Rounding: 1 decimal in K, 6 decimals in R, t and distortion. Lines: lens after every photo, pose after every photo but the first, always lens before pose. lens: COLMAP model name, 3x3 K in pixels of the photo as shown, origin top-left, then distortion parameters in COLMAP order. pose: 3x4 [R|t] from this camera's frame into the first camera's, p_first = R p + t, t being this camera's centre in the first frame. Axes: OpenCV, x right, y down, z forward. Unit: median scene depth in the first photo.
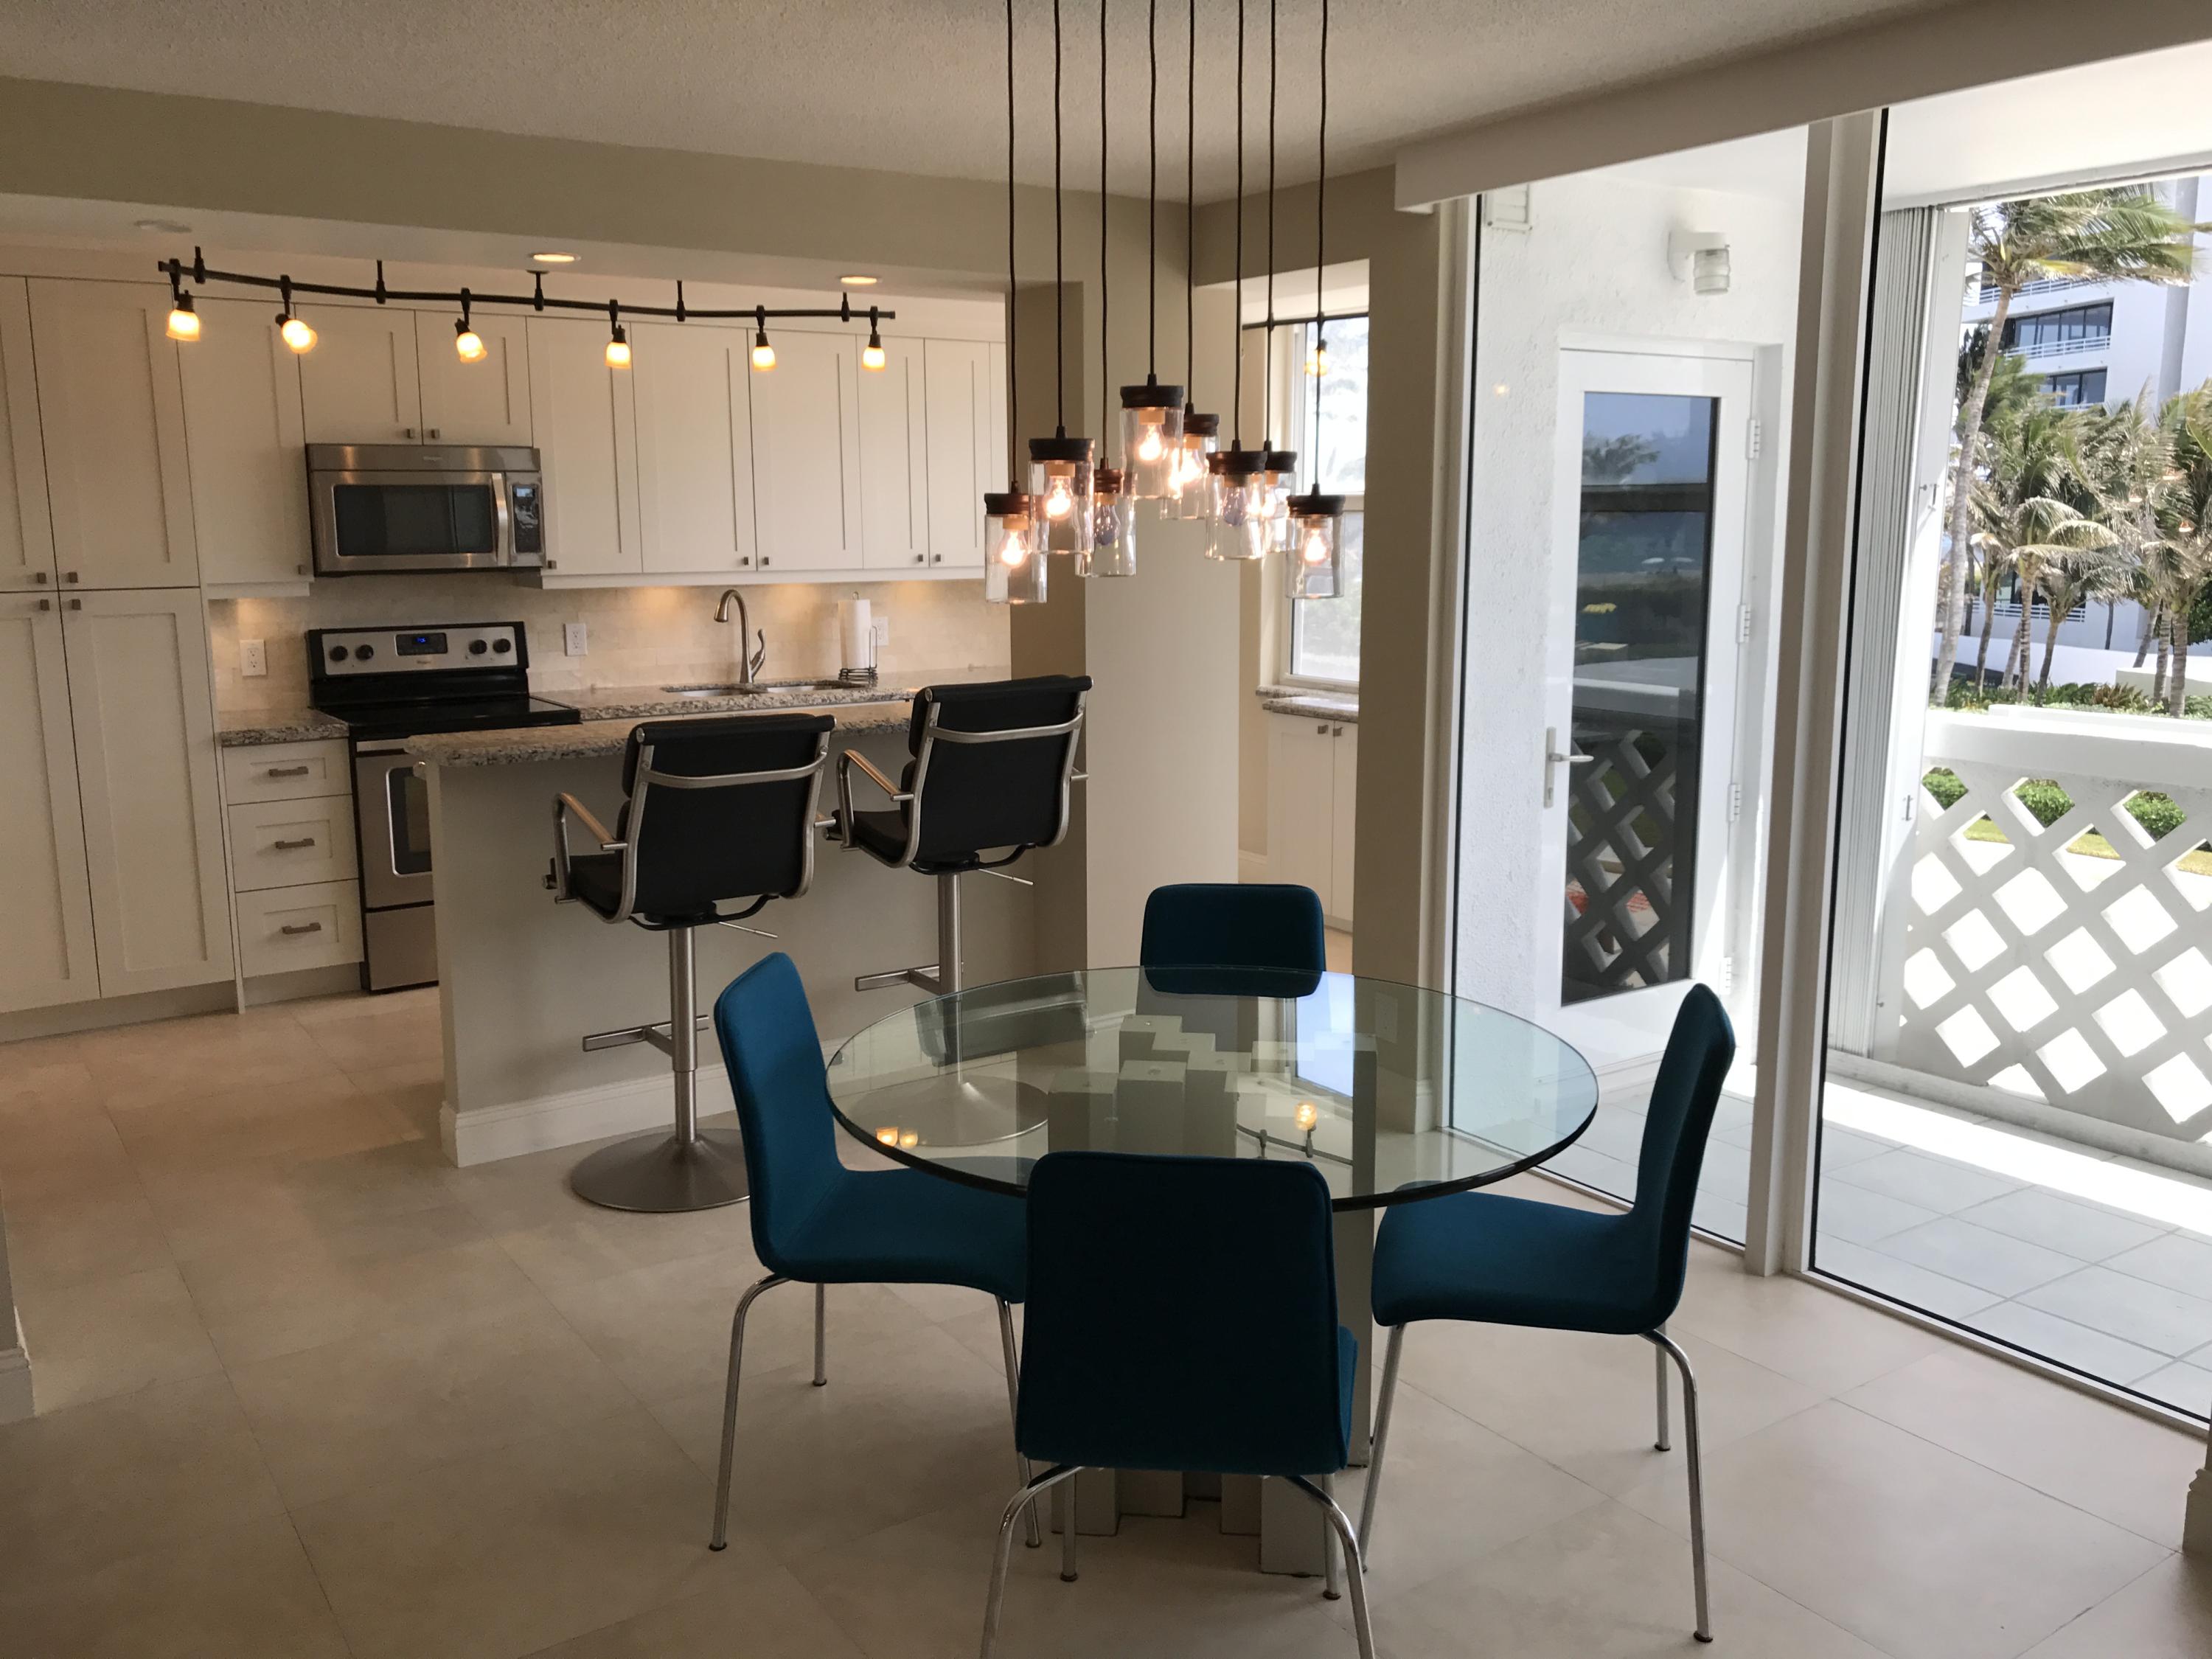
lens RADIAL K [[1799.9, 0, 1108.9], [0, 1799.9, 803.9], [0, 0, 1]] dist [0.033312, -0.098887]
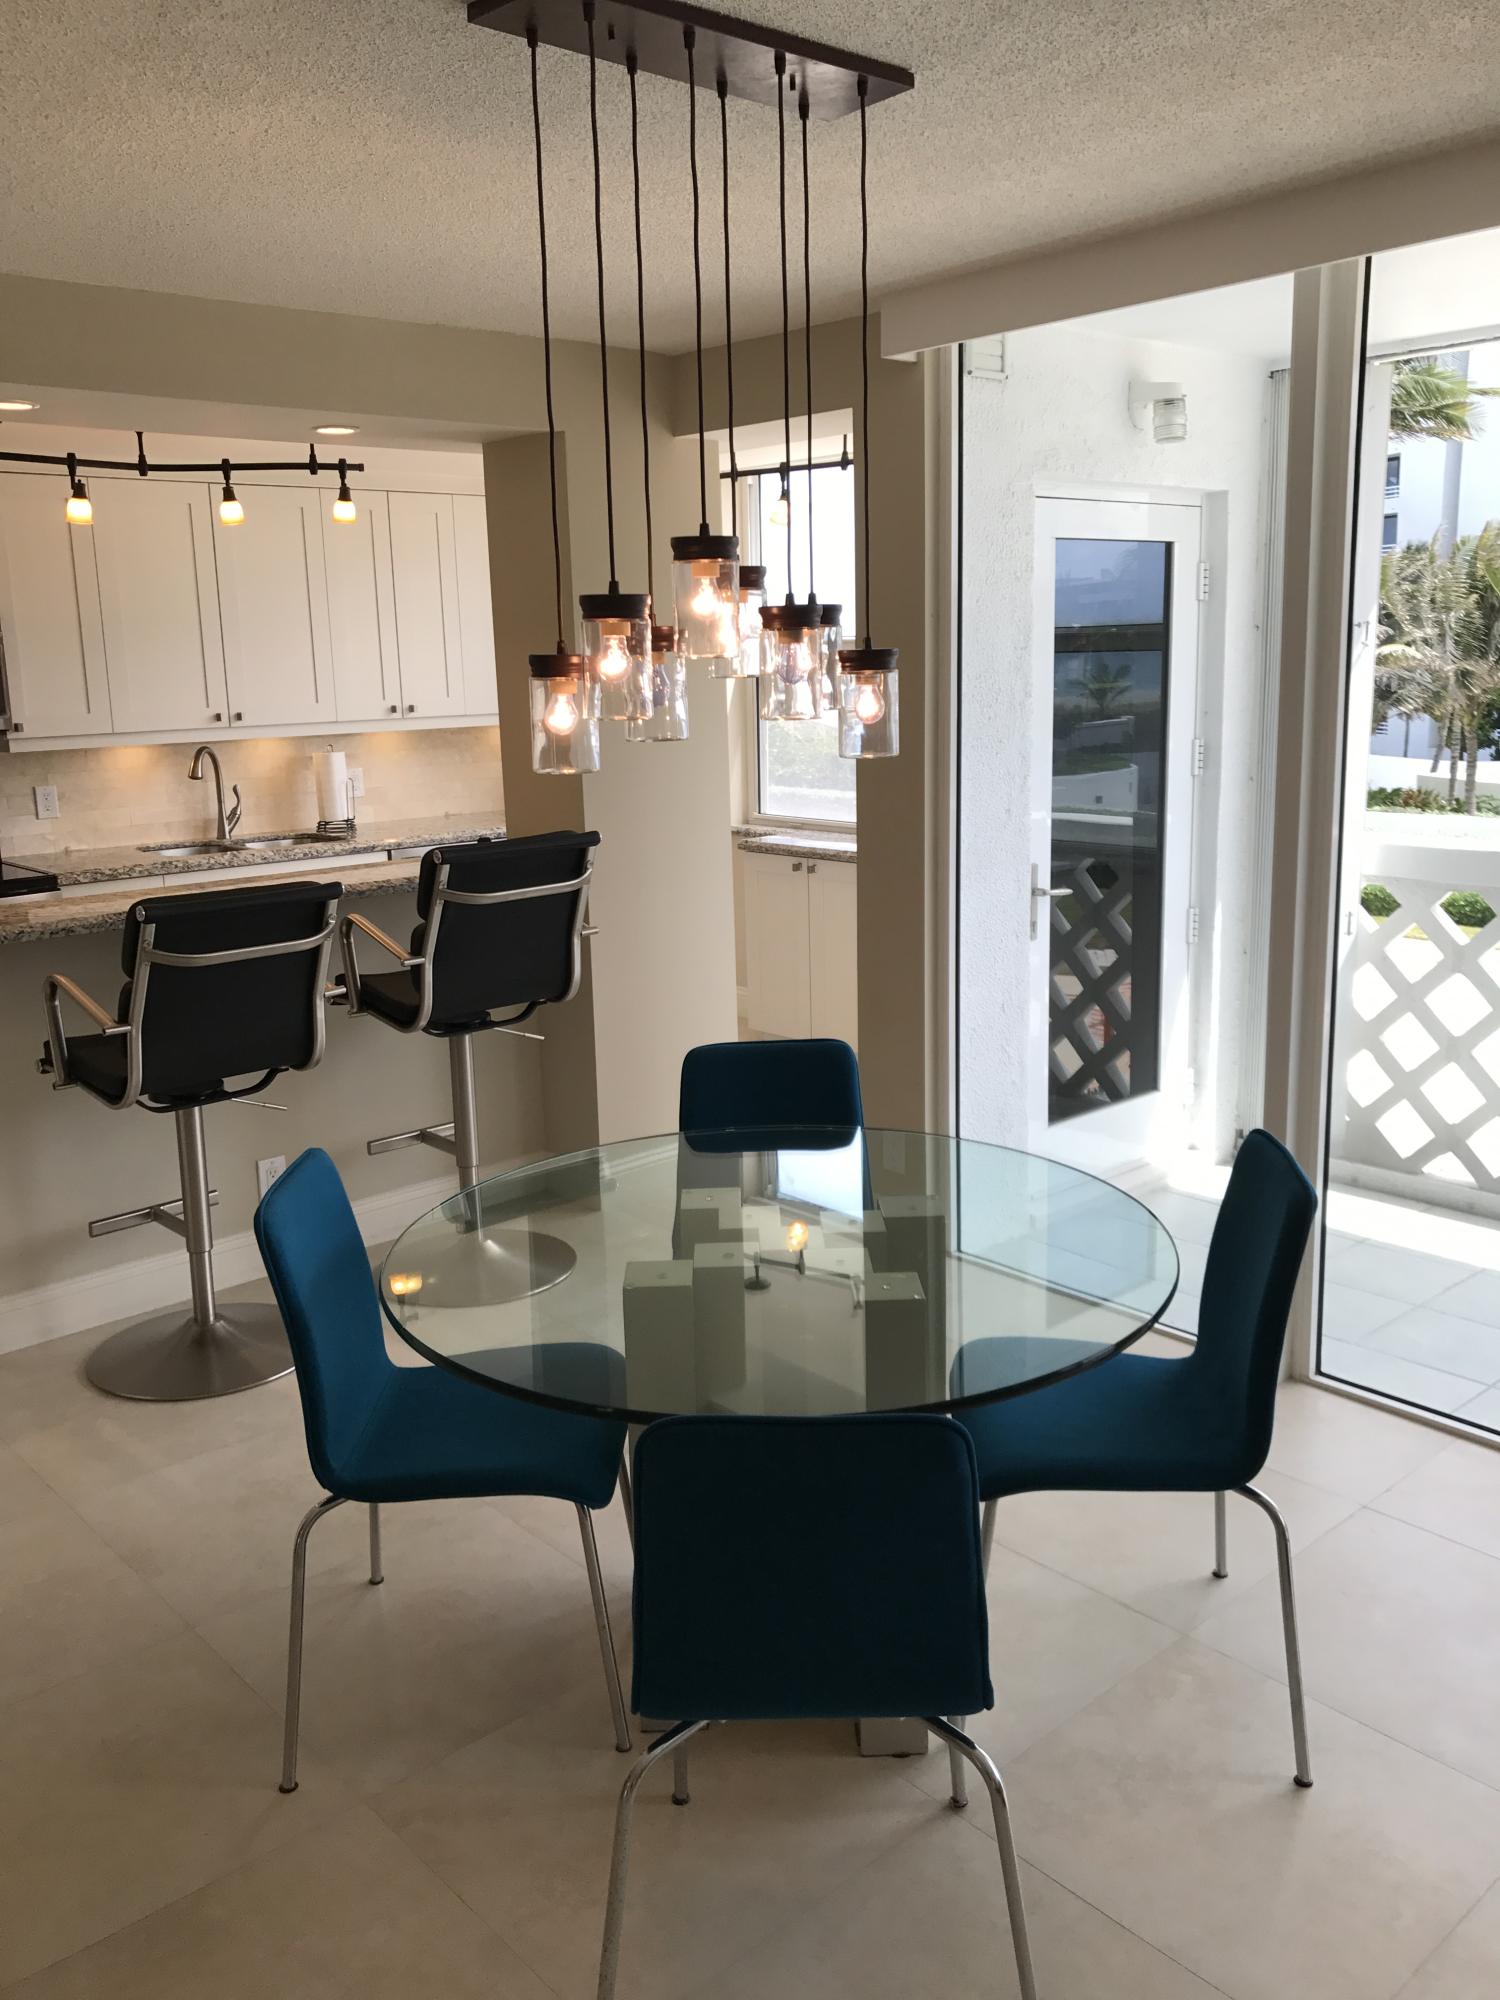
lens RADIAL K [[1627.4, 0, 755.0], [0, 1627.4, 986.8], [0, 0, 1]] dist [0.033312, -0.098887]
pose [[0.990992, -0.045009, 0.126130, -0.038568], [0.039716, 0.998234, 0.044171, -0.019498], [-0.127896, -0.038764, 0.991030, 0.083639]]
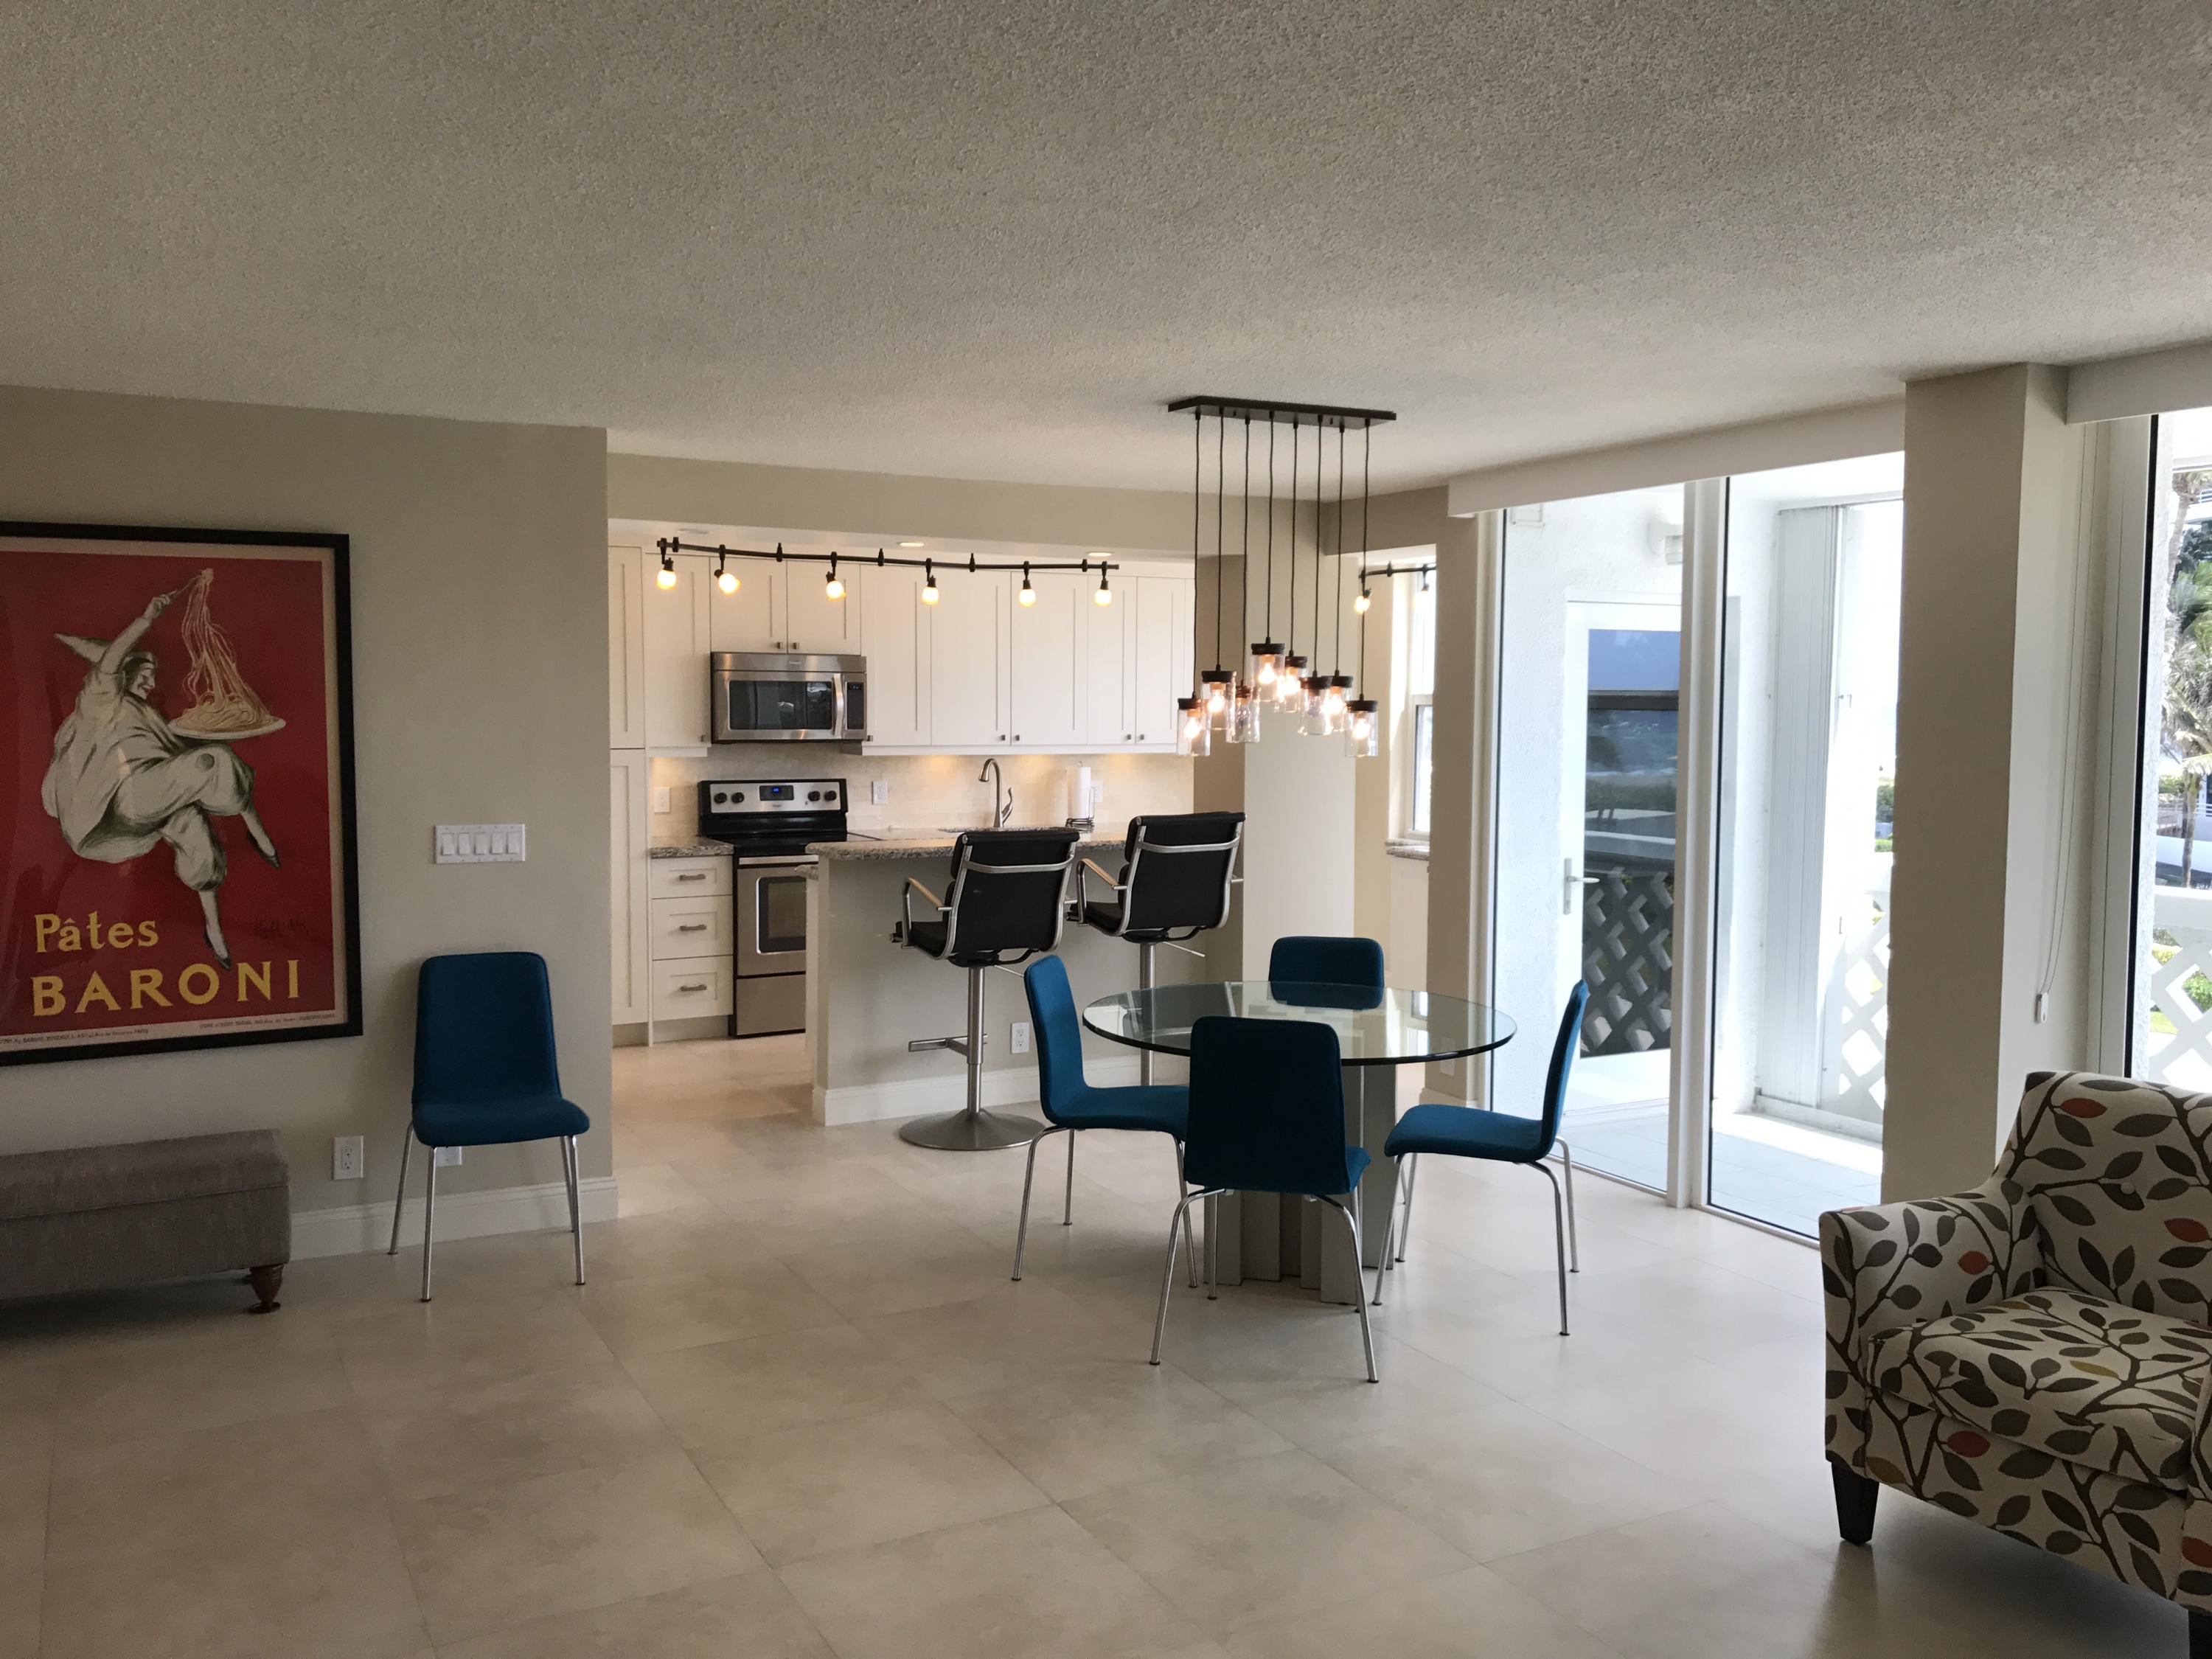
lens RADIAL K [[1799.9, 0, 1108.9], [0, 1799.9, 803.9], [0, 0, 1]] dist [0.033312, -0.098887]
pose [[0.994260, 0.017269, -0.105587, 0.033237], [-0.028032, 0.994459, -0.101318, 0.073015], [0.103252, 0.103696, 0.989235, -0.479246]]
